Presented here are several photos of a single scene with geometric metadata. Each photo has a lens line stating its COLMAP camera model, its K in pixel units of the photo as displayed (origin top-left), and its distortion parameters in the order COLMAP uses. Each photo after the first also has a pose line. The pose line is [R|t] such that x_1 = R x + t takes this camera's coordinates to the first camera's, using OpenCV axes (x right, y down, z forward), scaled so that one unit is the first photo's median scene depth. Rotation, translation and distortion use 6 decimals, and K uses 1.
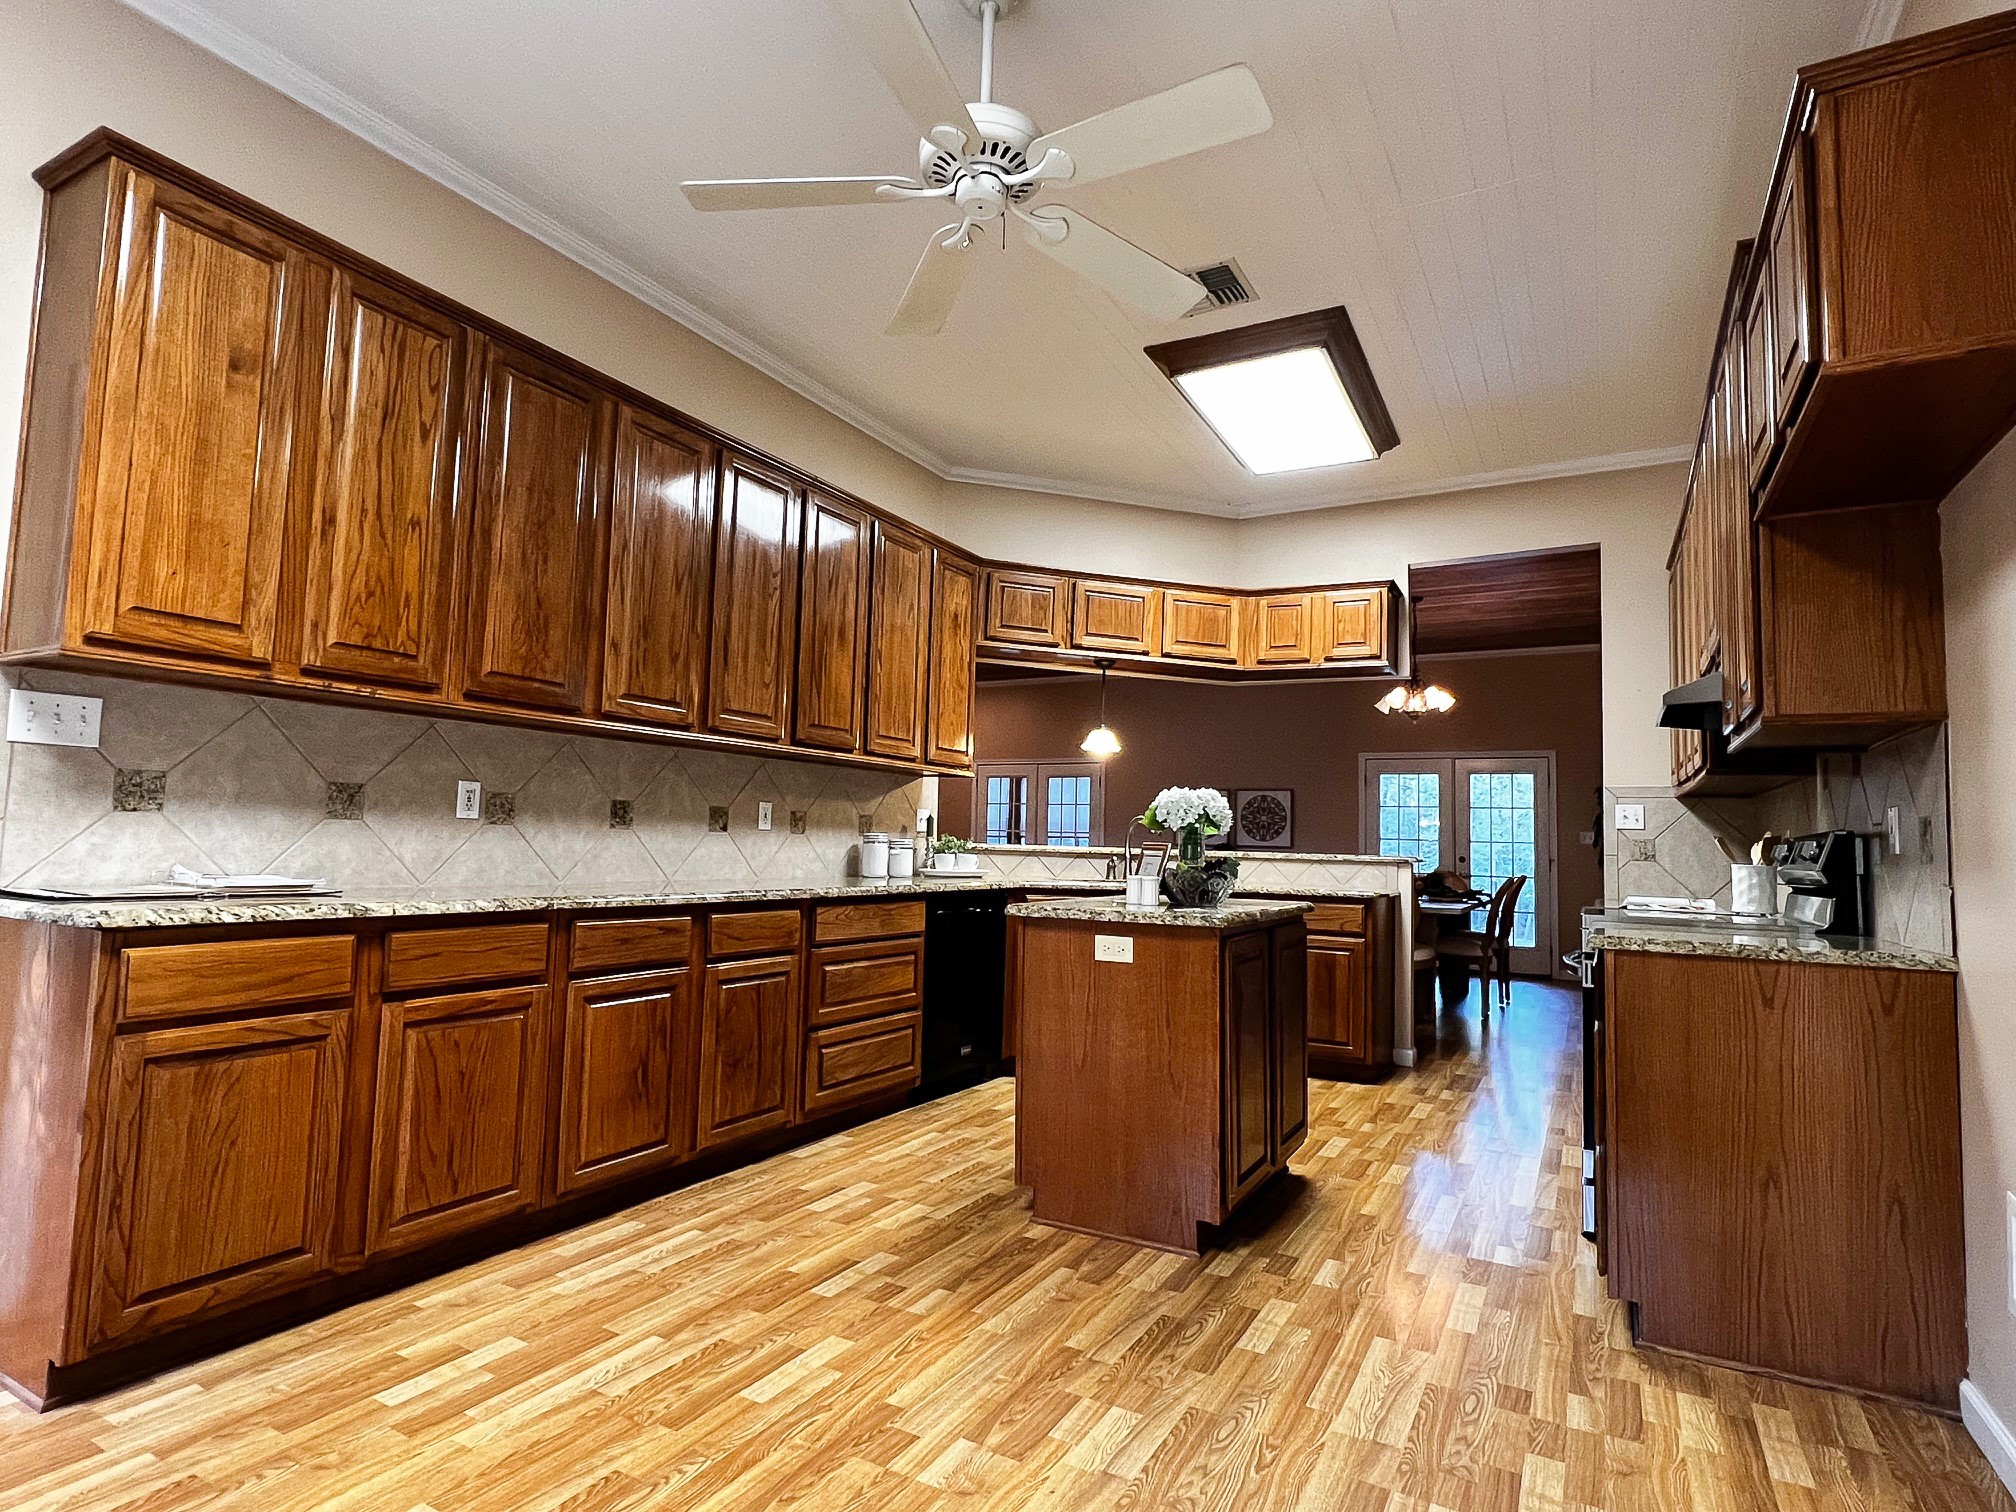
lens RADIAL K [[1020.7, 0, 1008.0], [0, 1020.7, 756.0], [0, 0, 1]] dist [0.003244, 0.000679]
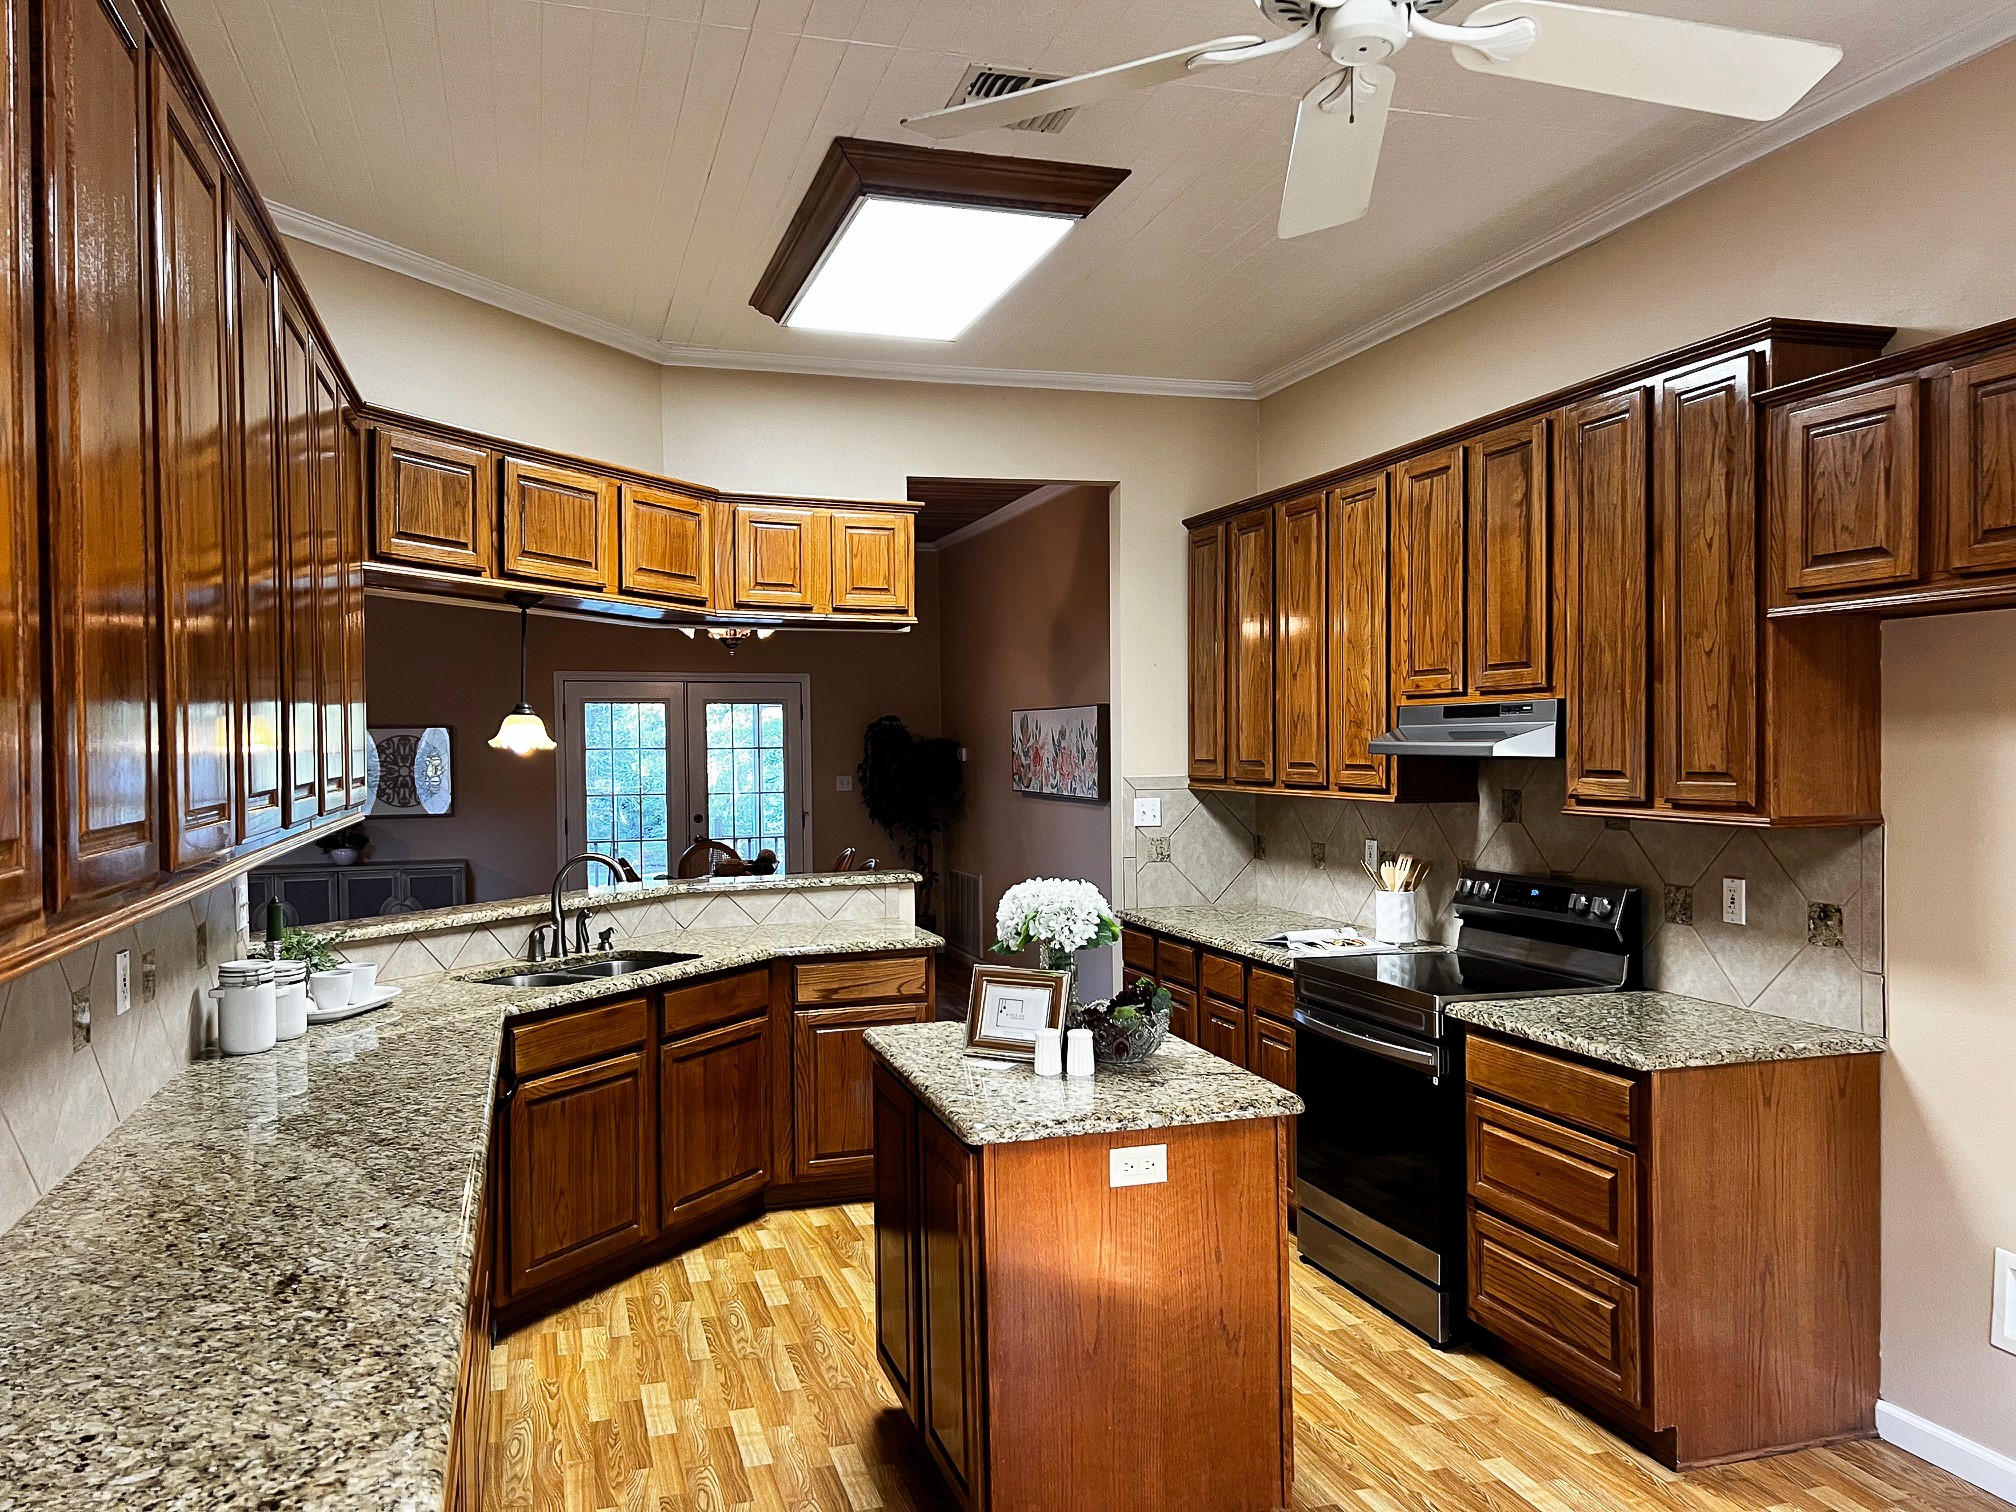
lens RADIAL K [[1450.4, 0, 1001.7], [0, 1450.4, 760.1], [0, 0, 1]] dist [0.058577, -0.003715]
pose [[0.690083, -0.045092, 0.722324, -0.375722], [-0.028121, 0.995633, 0.089019, -0.093500], [-0.723184, -0.081742, 0.685801, 0.253086]]
